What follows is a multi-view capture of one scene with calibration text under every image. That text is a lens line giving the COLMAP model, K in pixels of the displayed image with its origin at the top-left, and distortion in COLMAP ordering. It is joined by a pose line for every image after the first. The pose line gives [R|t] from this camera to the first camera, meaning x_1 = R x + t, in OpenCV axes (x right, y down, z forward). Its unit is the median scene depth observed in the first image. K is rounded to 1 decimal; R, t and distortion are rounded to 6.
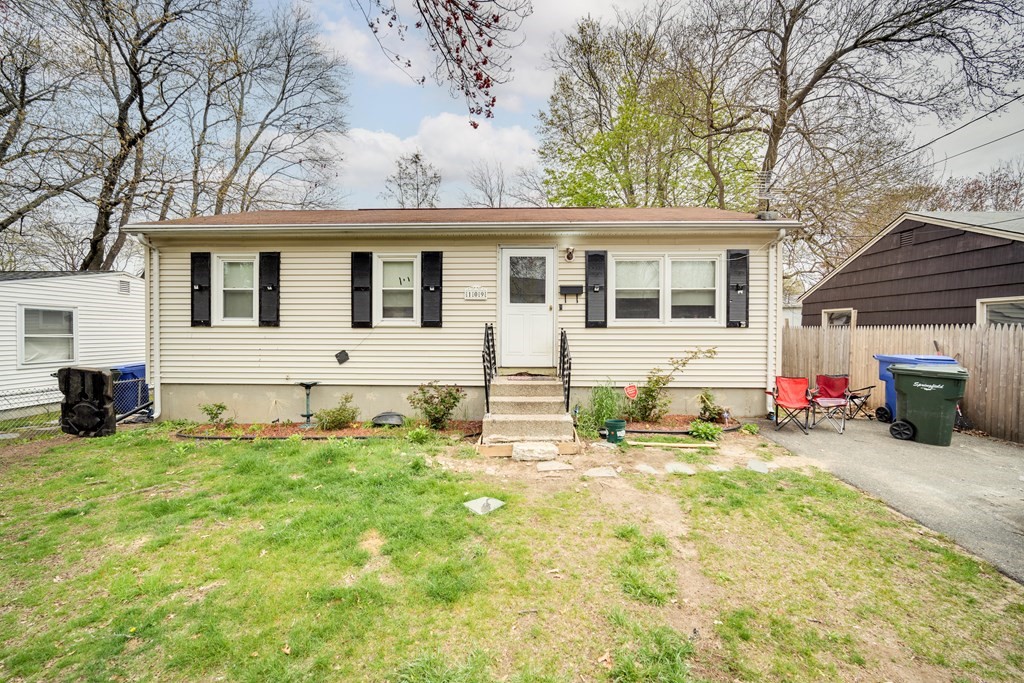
lens RADIAL K [[445.3, 0, 506.2], [0, 445.3, 335.3], [0, 0, 1]] dist [-0.008471, 0.005220]
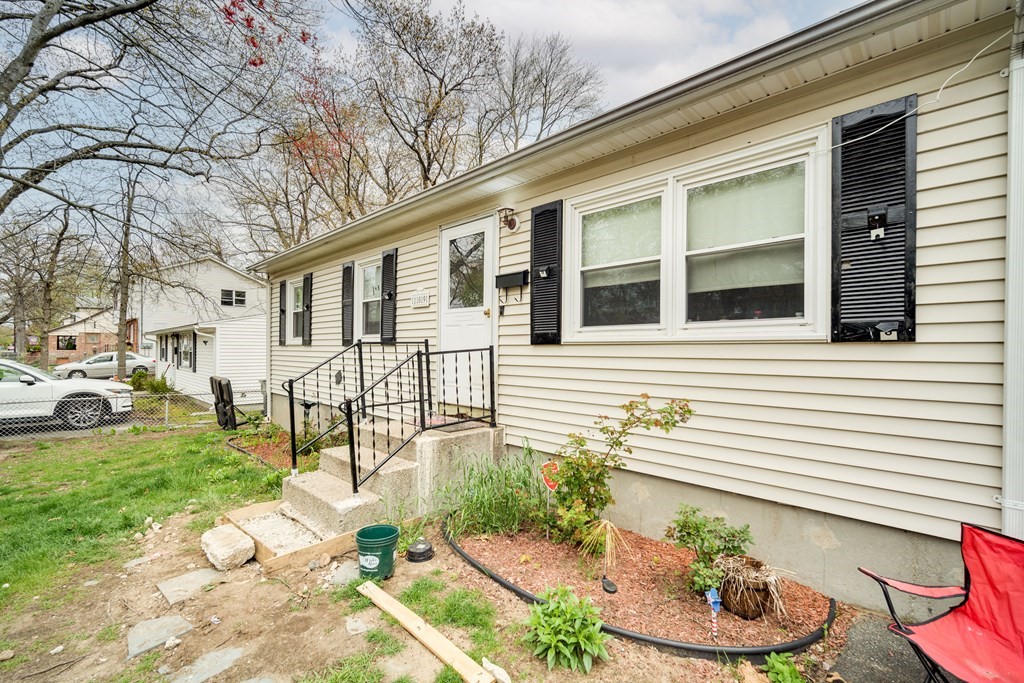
lens RADIAL K [[445.3, 0, 512.3], [0, 445.3, 349.3], [0, 0, 1]] dist [-0.008471, 0.005220]
pose [[0.738664, 0.002319, -0.674069, 0.540423], [-0.002892, 0.999996, 0.000271, -0.011291], [0.674067, 0.001750, 0.738668, 0.566417]]
